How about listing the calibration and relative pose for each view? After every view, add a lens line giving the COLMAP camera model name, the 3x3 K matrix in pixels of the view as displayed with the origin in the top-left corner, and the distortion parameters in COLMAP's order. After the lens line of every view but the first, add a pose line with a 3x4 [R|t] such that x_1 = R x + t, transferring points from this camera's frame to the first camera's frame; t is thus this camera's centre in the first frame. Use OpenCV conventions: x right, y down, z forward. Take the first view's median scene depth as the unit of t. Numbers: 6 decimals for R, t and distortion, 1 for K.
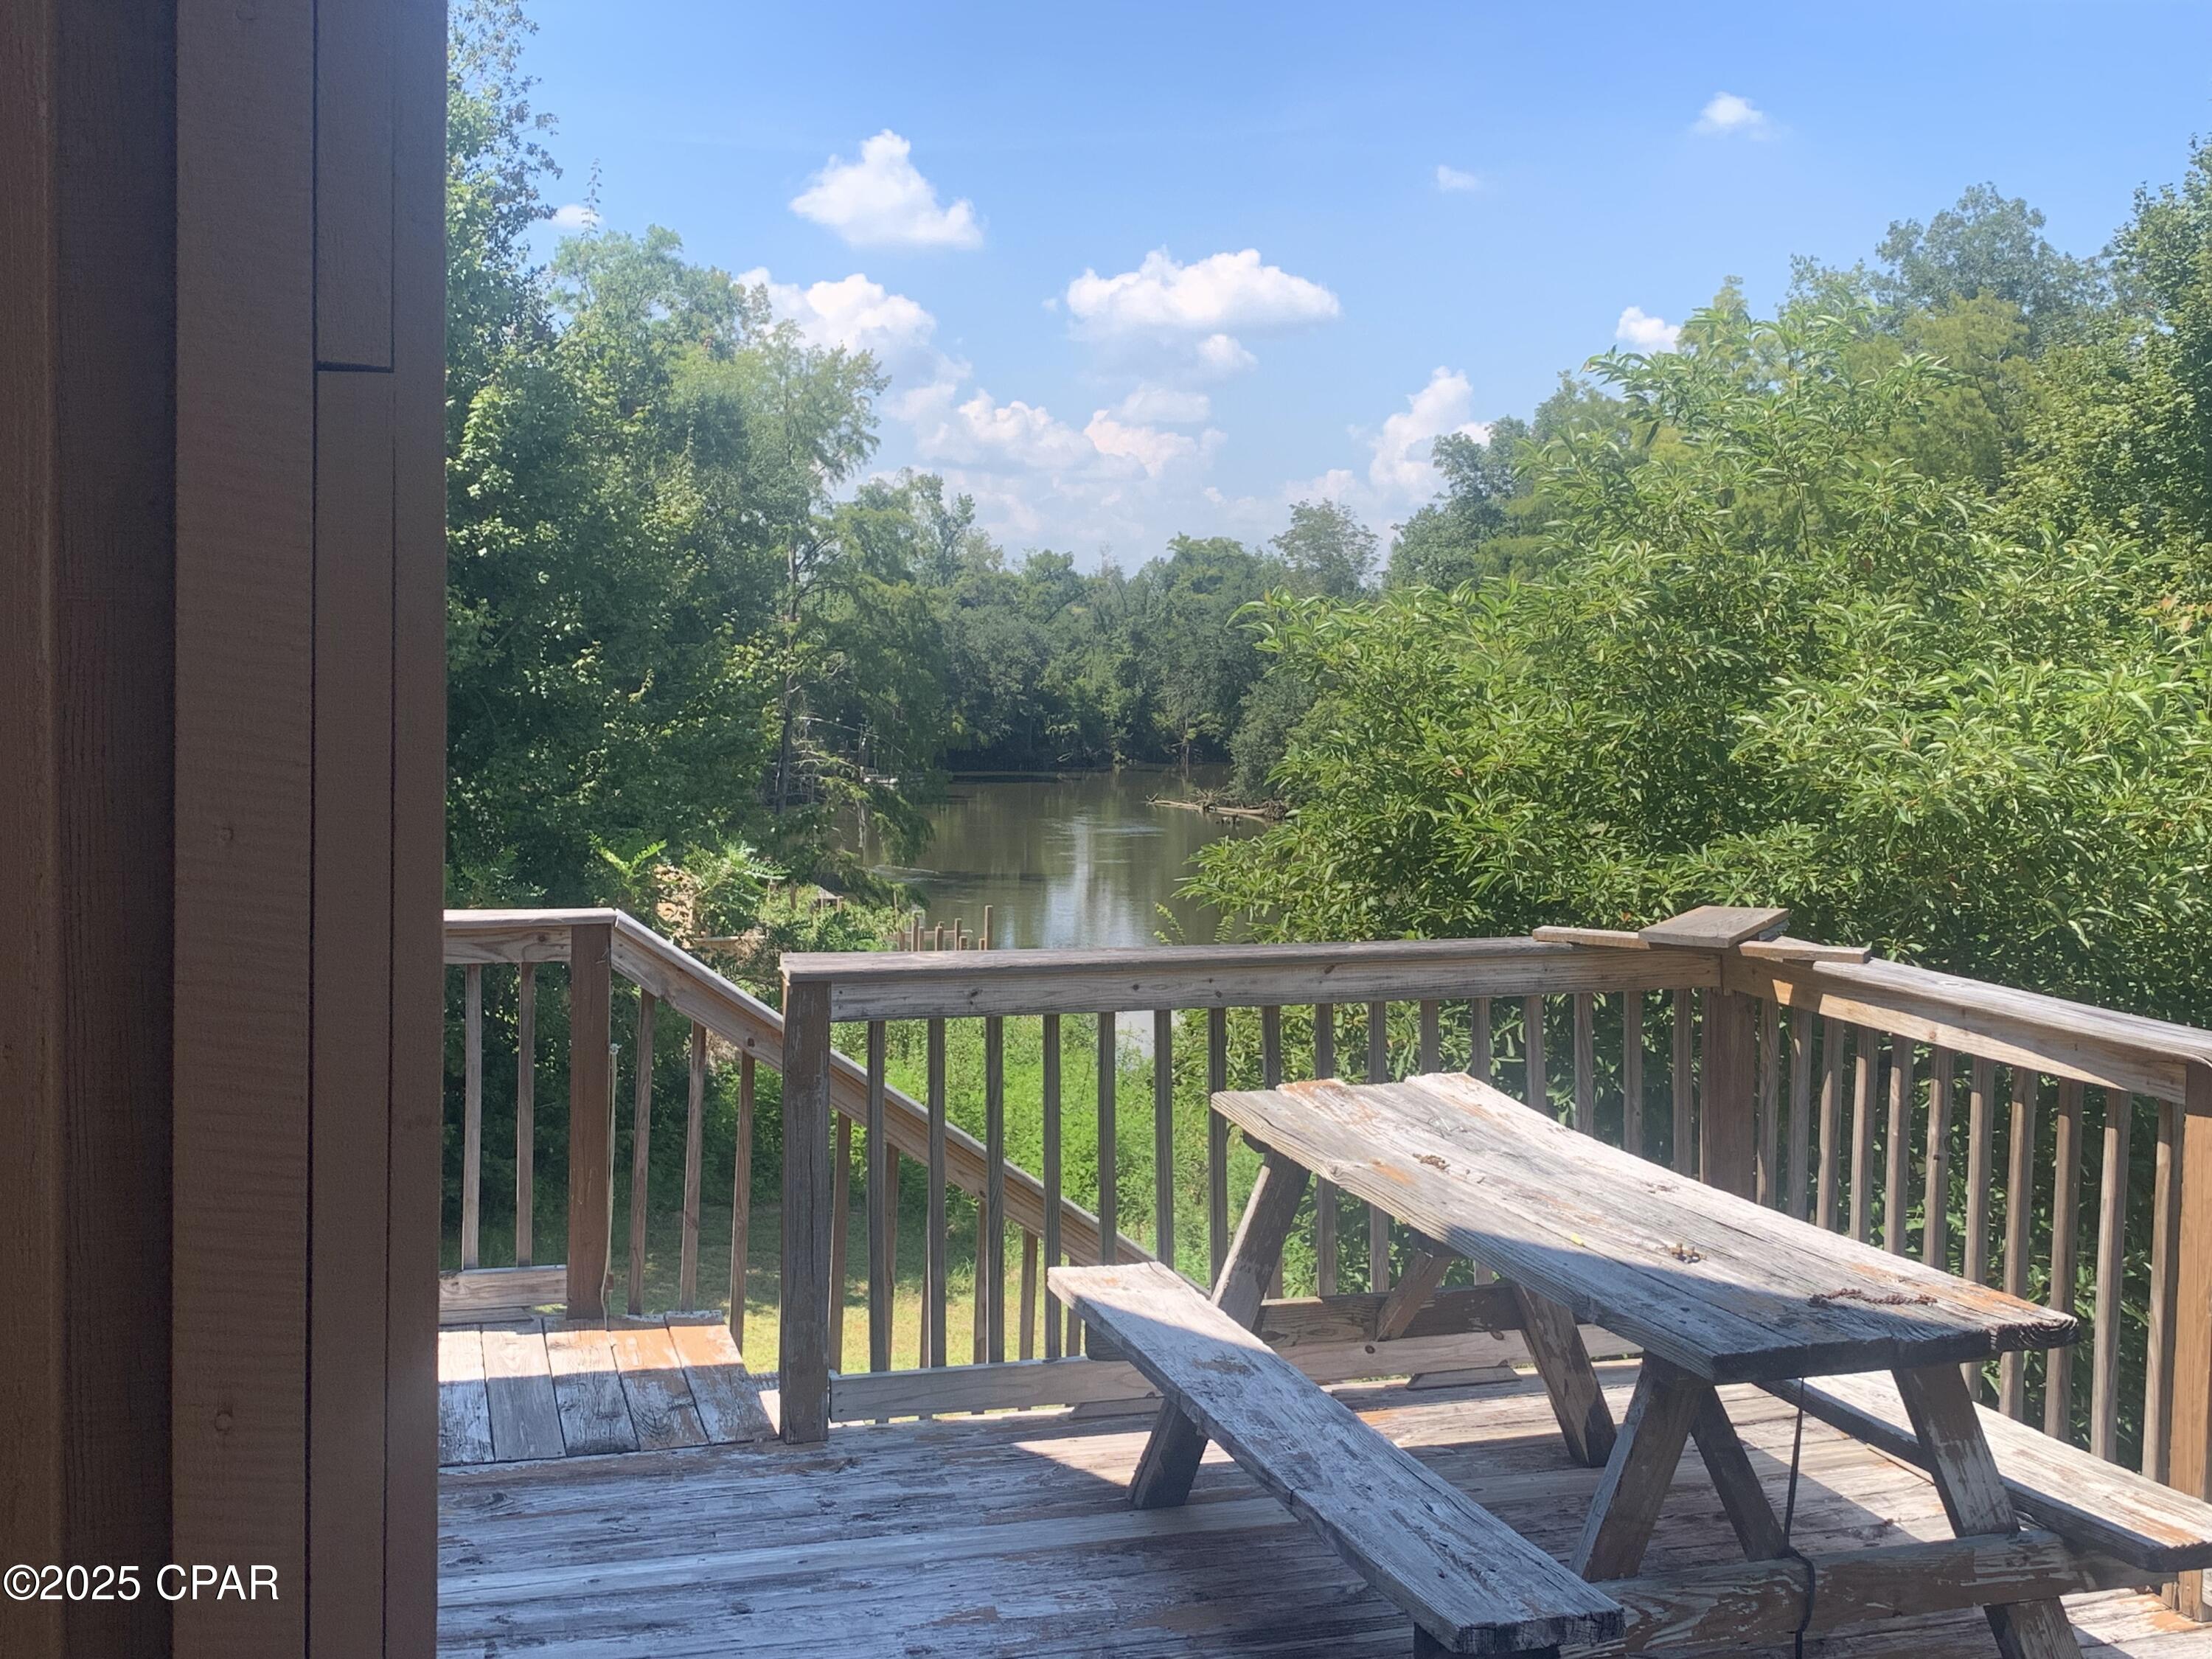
lens RADIAL K [[2898.7, 0, 1106.0], [0, 2898.7, 829.5], [0, 0, 1]] dist [0.004130, -0.001552]
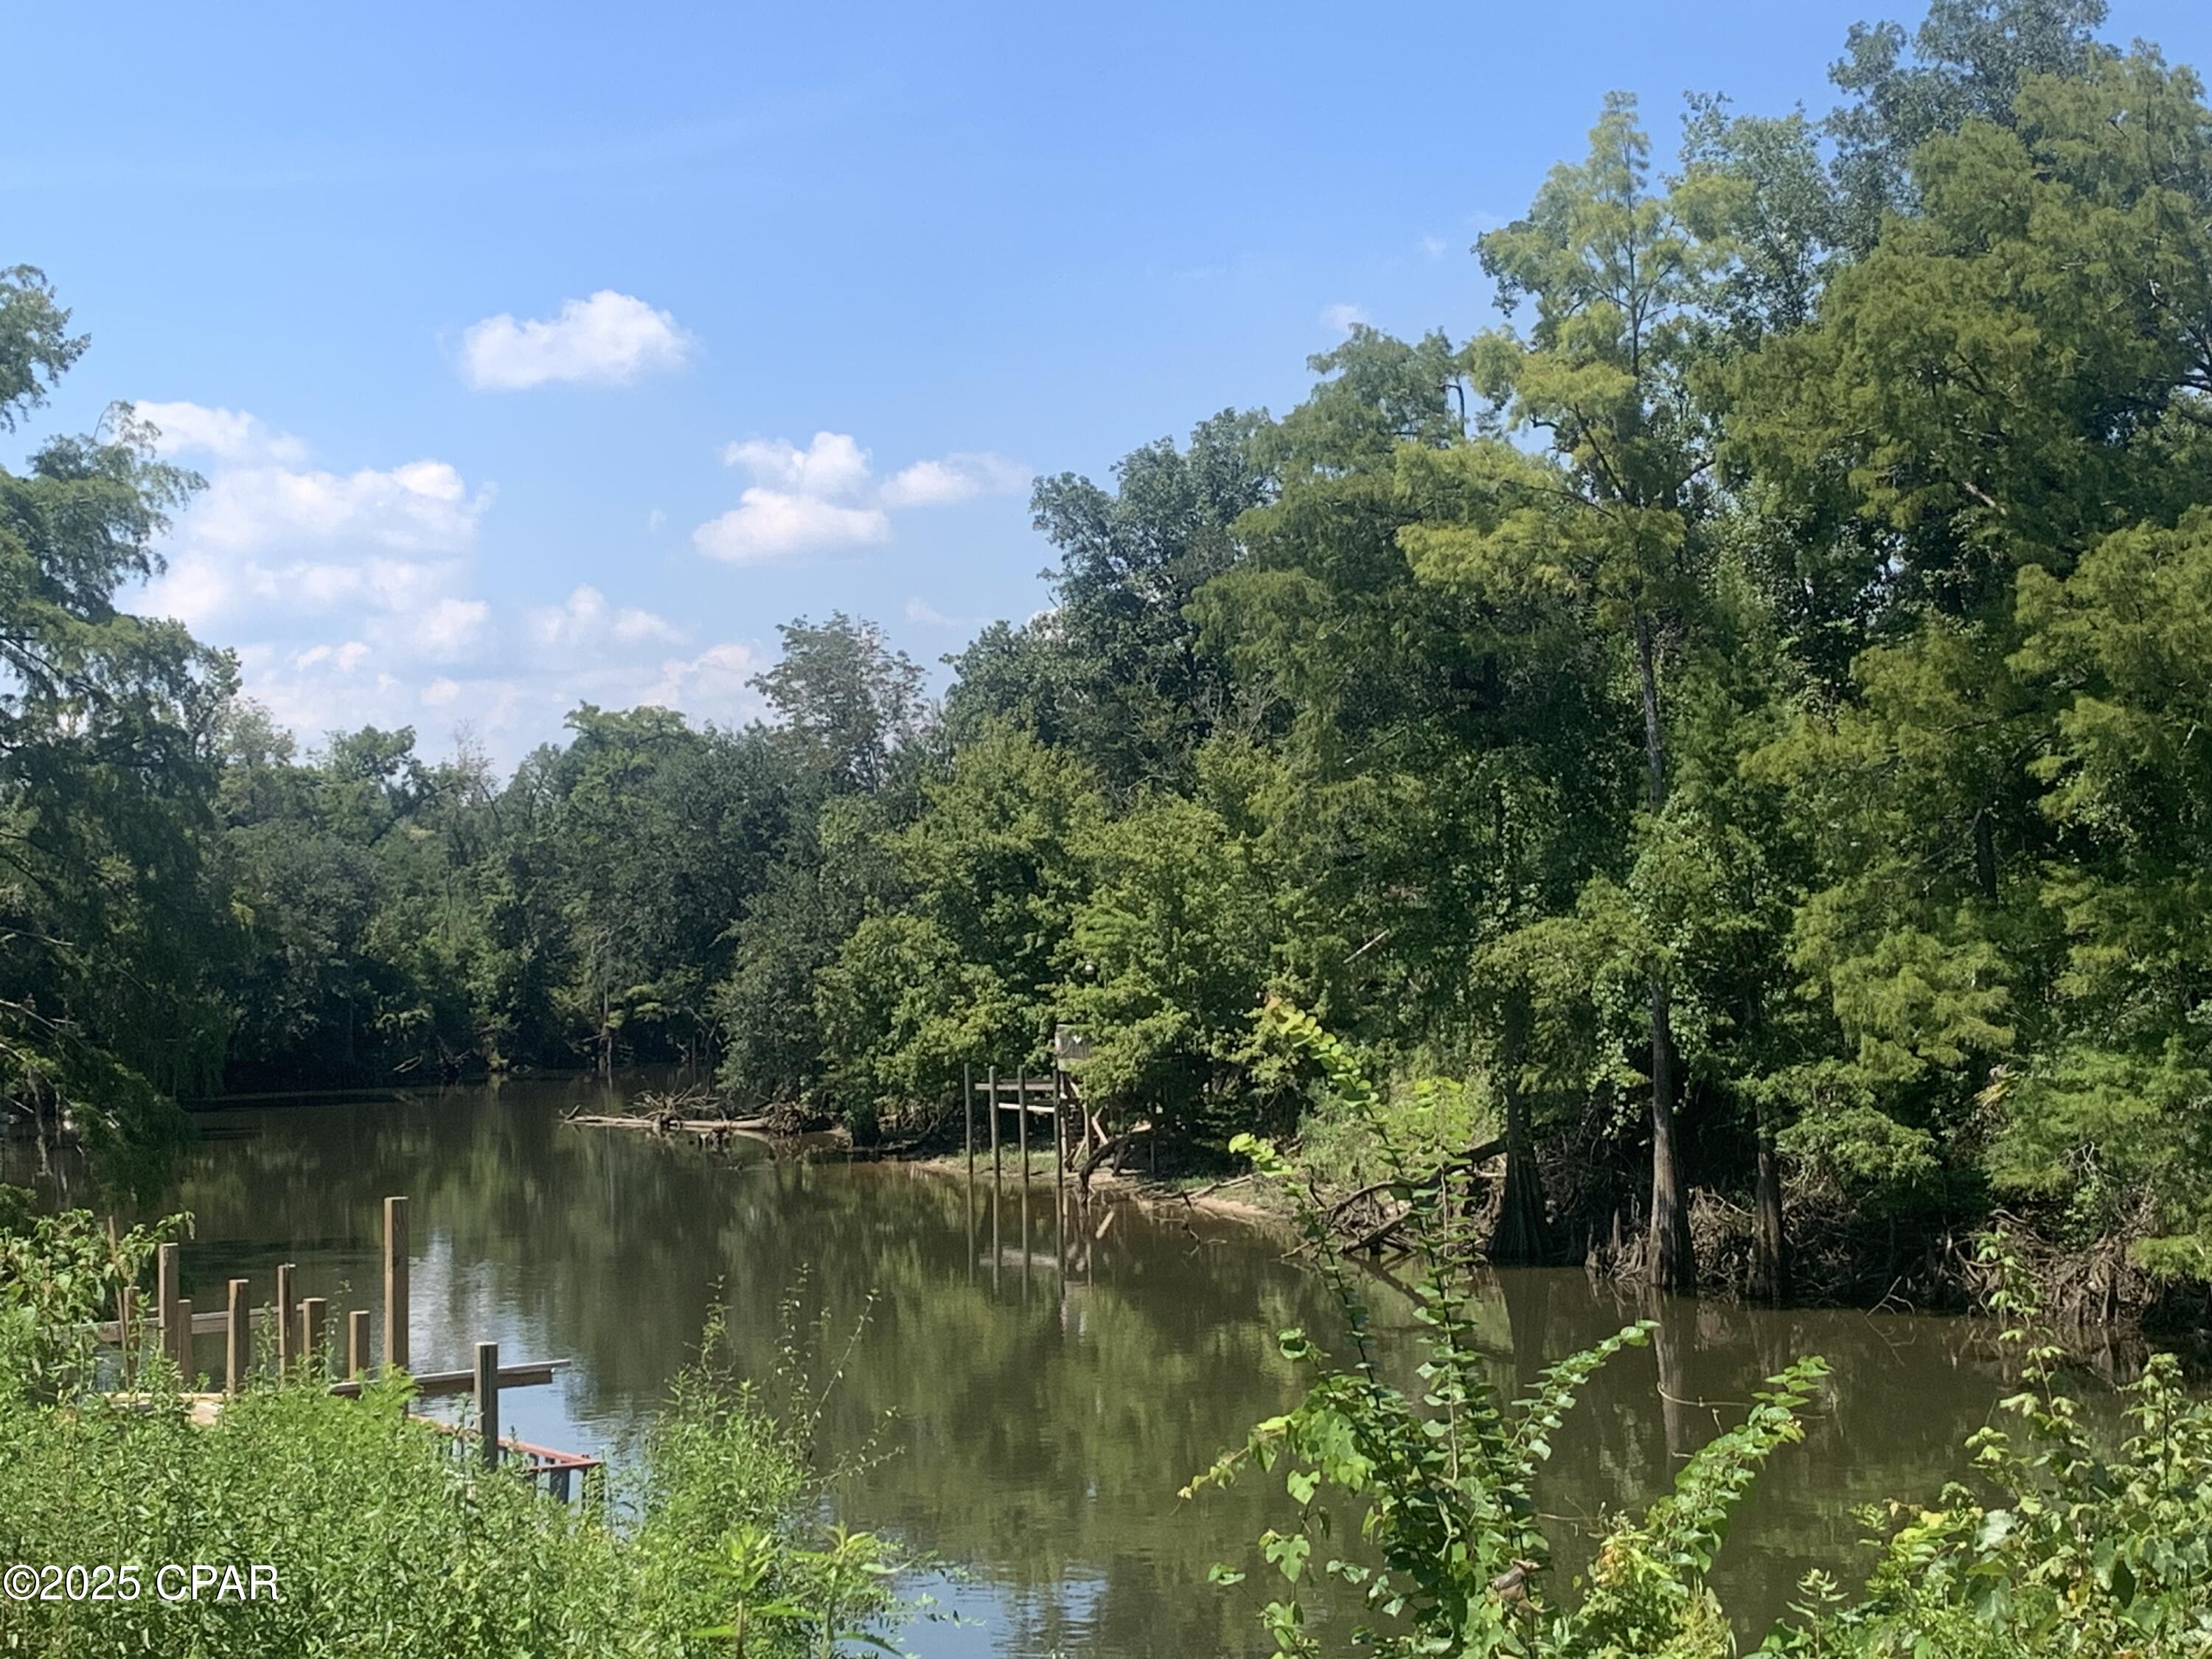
lens RADIAL K [[3505.9, 0, 1106.0], [0, 3505.9, 829.5], [0, 0, 1]] dist [0.067067, -0.083126]
pose [[0.979131, -0.033339, 0.200477, -0.017559], [0.056033, 0.992503, -0.108615, 0.014614], [-0.195353, 0.117582, 0.973659, 0.249962]]
